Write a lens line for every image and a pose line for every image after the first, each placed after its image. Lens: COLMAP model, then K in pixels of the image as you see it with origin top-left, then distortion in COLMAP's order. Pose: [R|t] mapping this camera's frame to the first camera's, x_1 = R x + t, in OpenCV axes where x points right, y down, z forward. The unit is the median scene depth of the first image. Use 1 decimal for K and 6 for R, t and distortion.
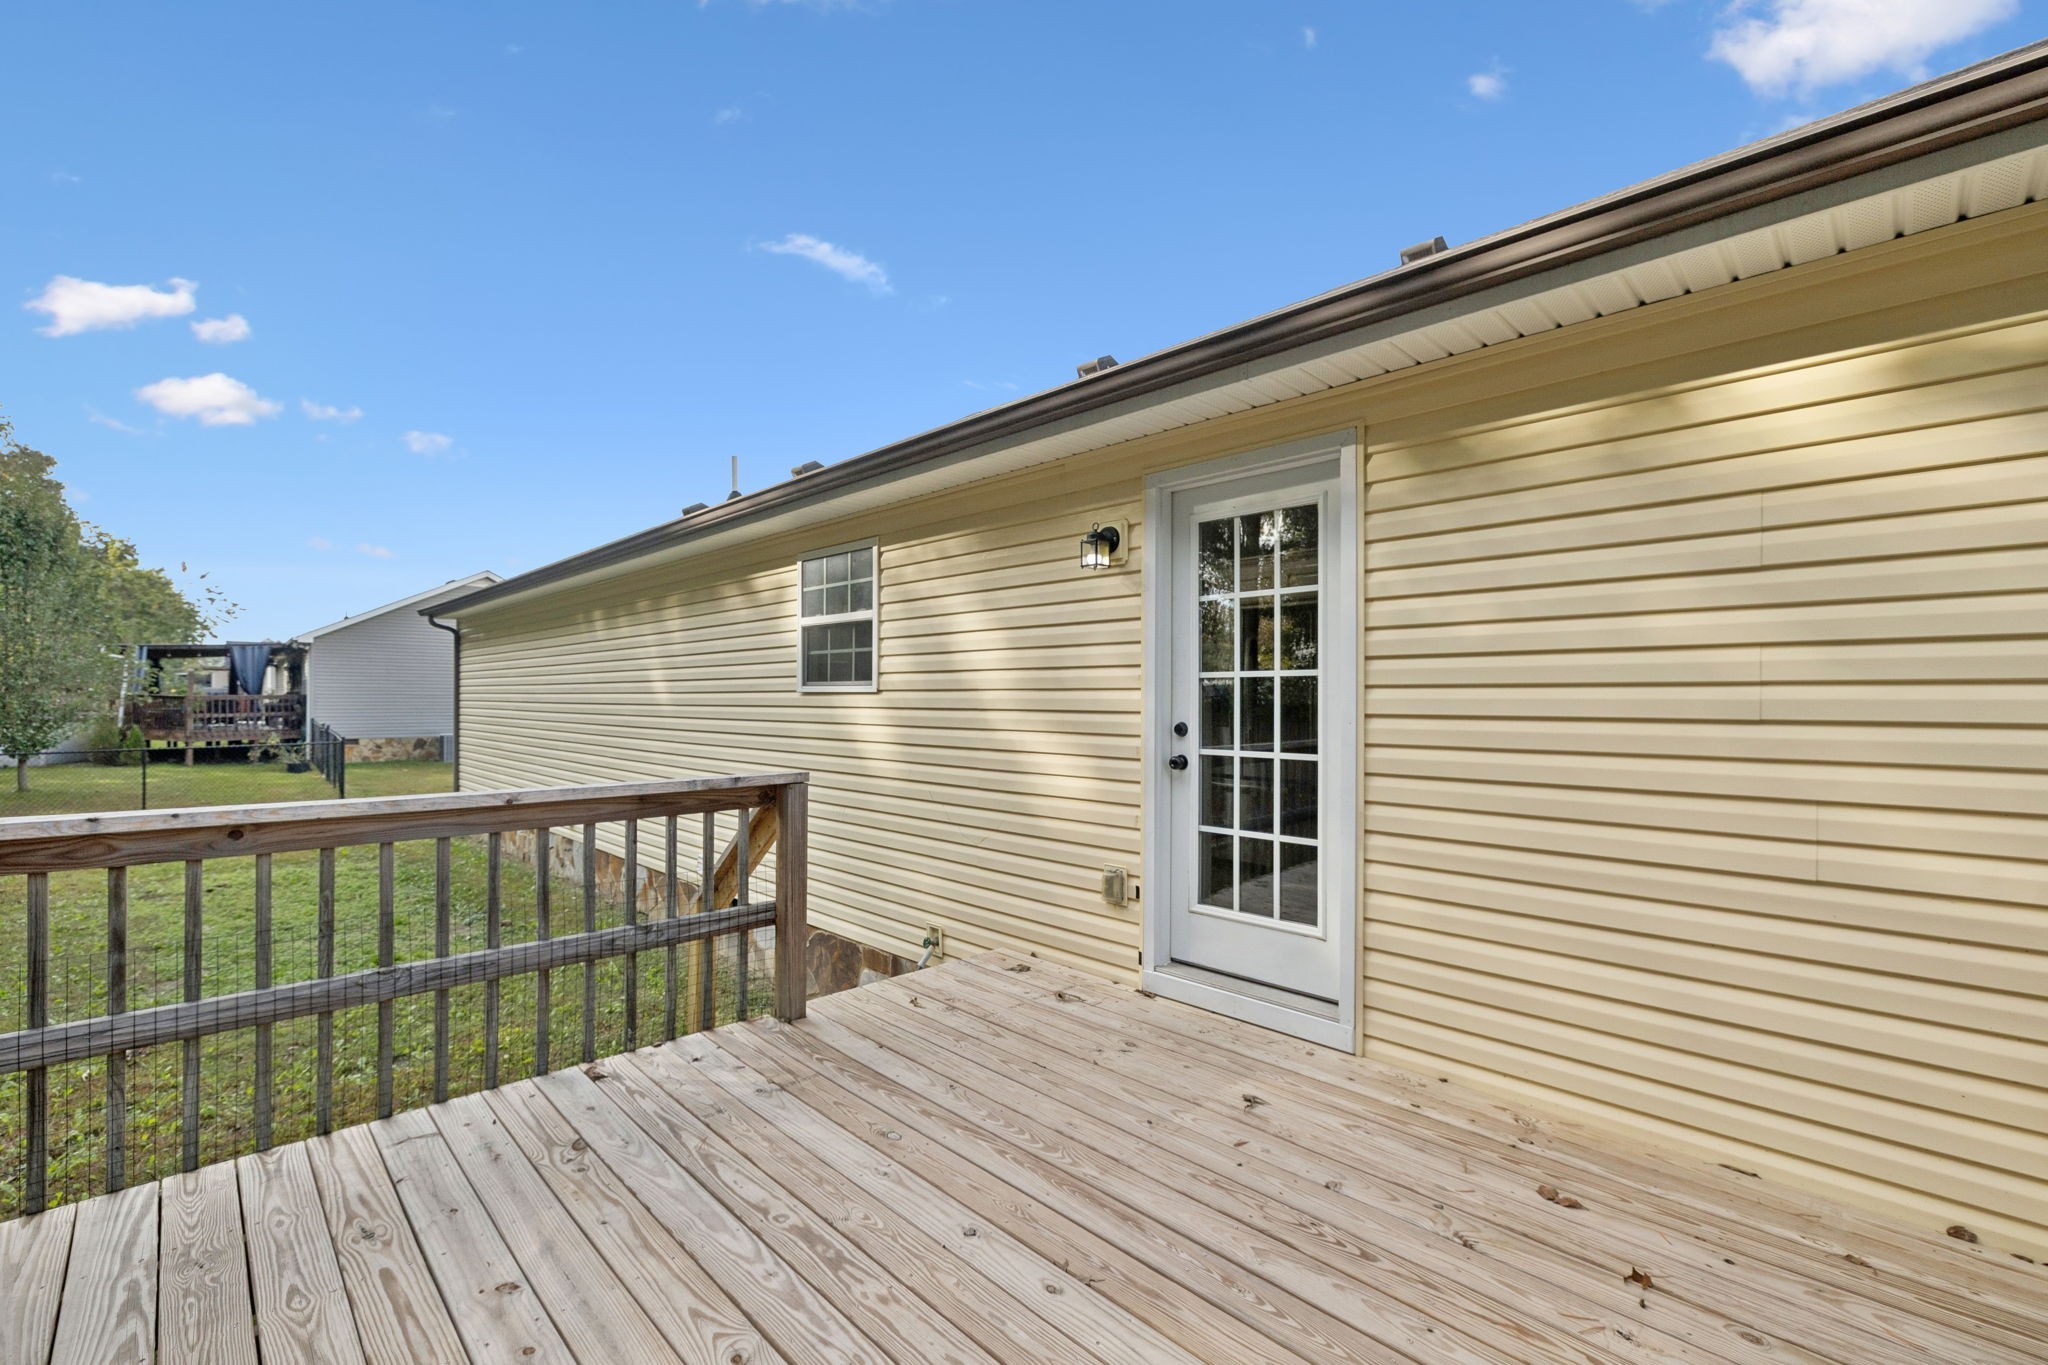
lens RADIAL K [[882.7, 0, 1012.7], [0, 882.7, 683.1], [0, 0, 1]] dist [-0.002815, -0.000081]
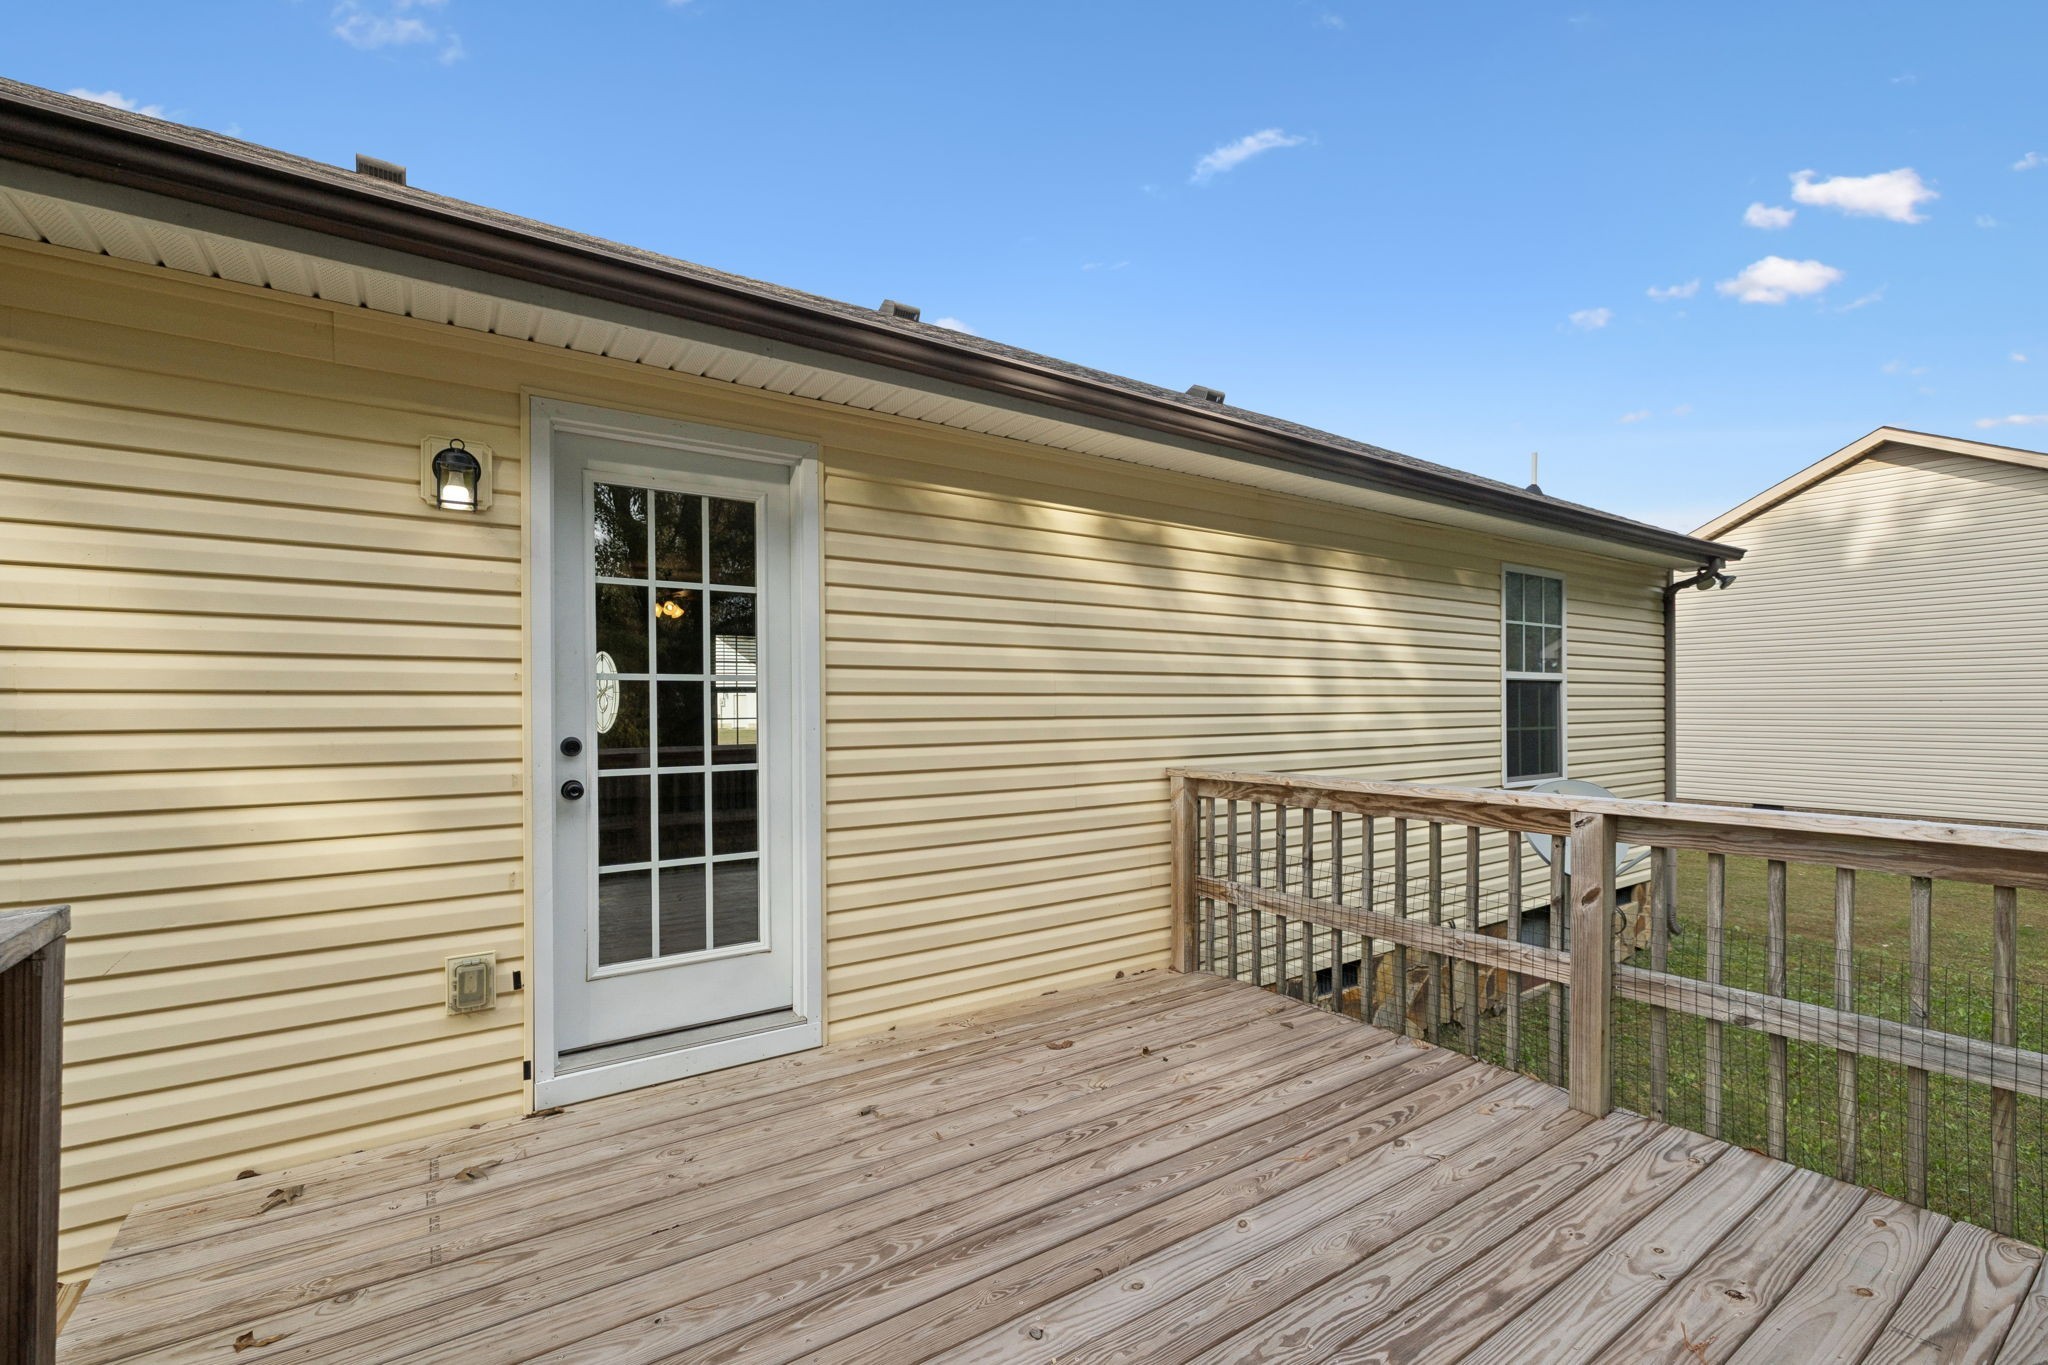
lens RADIAL K [[882.7, 0, 1013.3], [0, 882.7, 702.3], [0, 0, 1]] dist [-0.002815, -0.000081]
pose [[0.165816, 0.002431, 0.986154, -0.549289], [-0.009410, 0.999955, -0.000883, 0.012070], [-0.986112, -0.009133, 0.165832, 0.551419]]
